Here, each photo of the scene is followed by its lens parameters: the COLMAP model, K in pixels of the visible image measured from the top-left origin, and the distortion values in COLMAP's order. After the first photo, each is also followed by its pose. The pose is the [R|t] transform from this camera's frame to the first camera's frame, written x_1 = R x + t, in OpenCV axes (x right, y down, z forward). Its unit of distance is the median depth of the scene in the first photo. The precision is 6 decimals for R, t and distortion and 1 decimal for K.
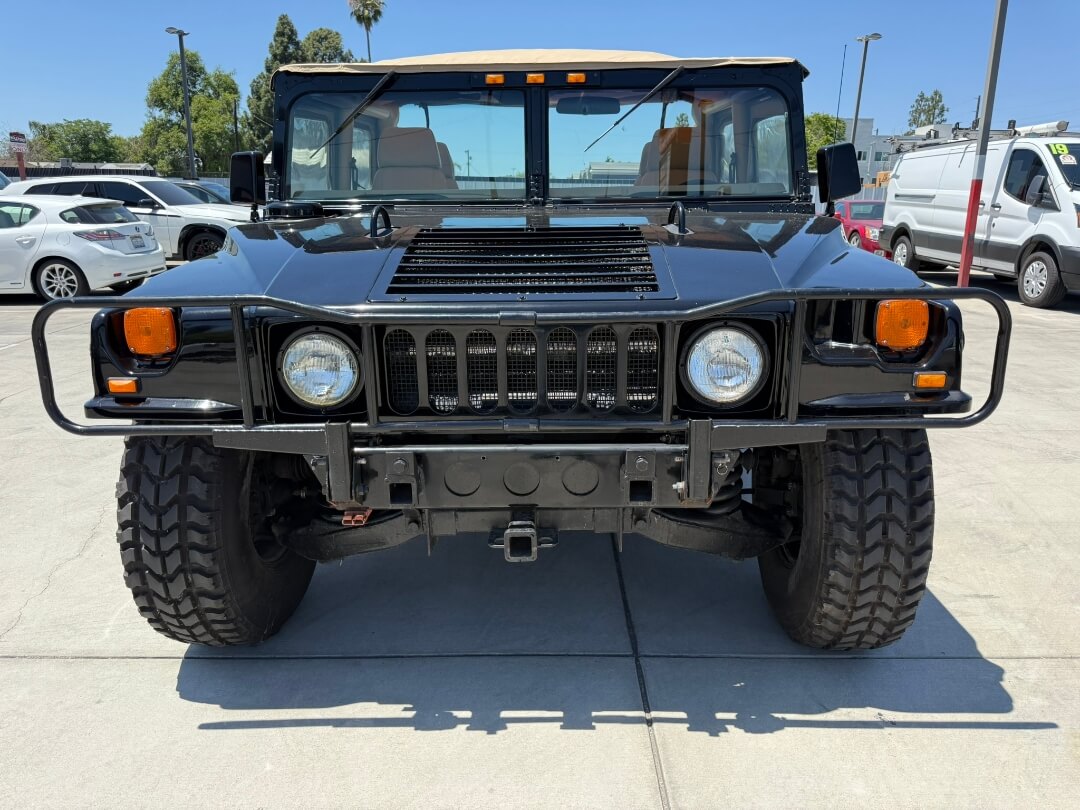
lens RADIAL K [[764.8, 0, 546.4], [0, 764.8, 403.6], [0, 0, 1]] dist [0.035778, -0.038029]
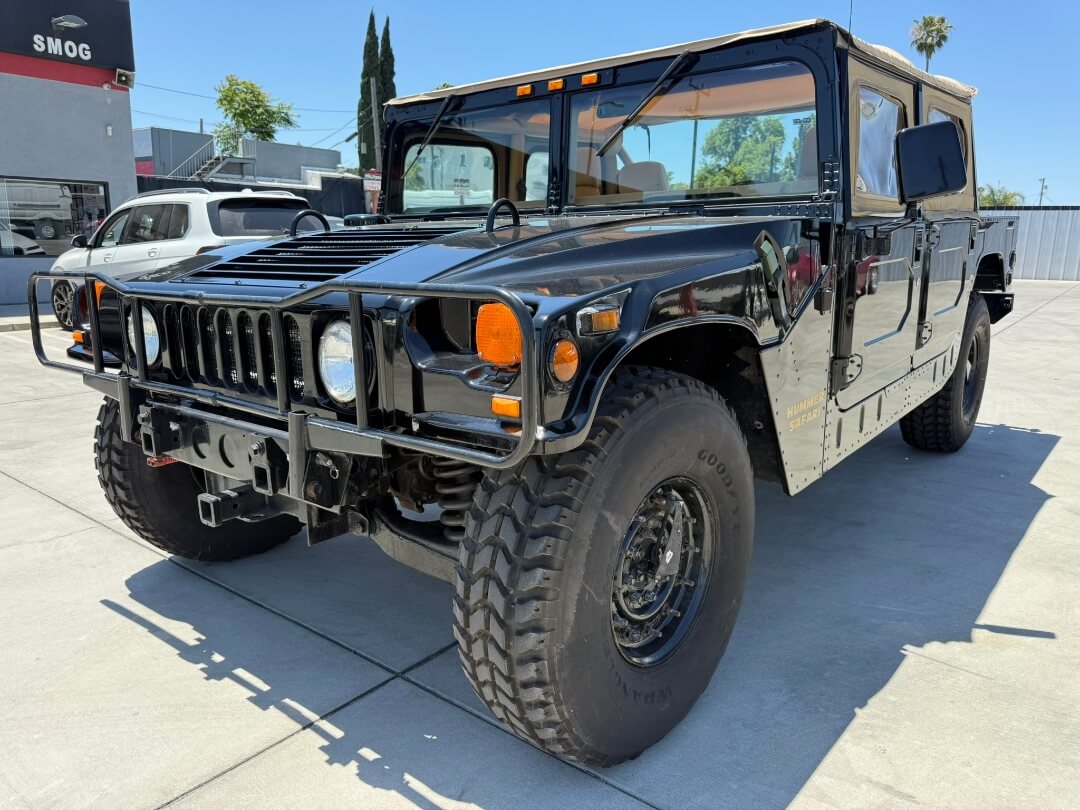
lens RADIAL K [[764.8, 0, 546.3], [0, 764.8, 404.8], [0, 0, 1]] dist [0.035778, -0.038029]
pose [[0.791235, 0.131367, -0.597235, 0.611713], [-0.157725, 0.987449, 0.008240, -0.028763], [0.590821, 0.087679, 0.802024, 0.246979]]
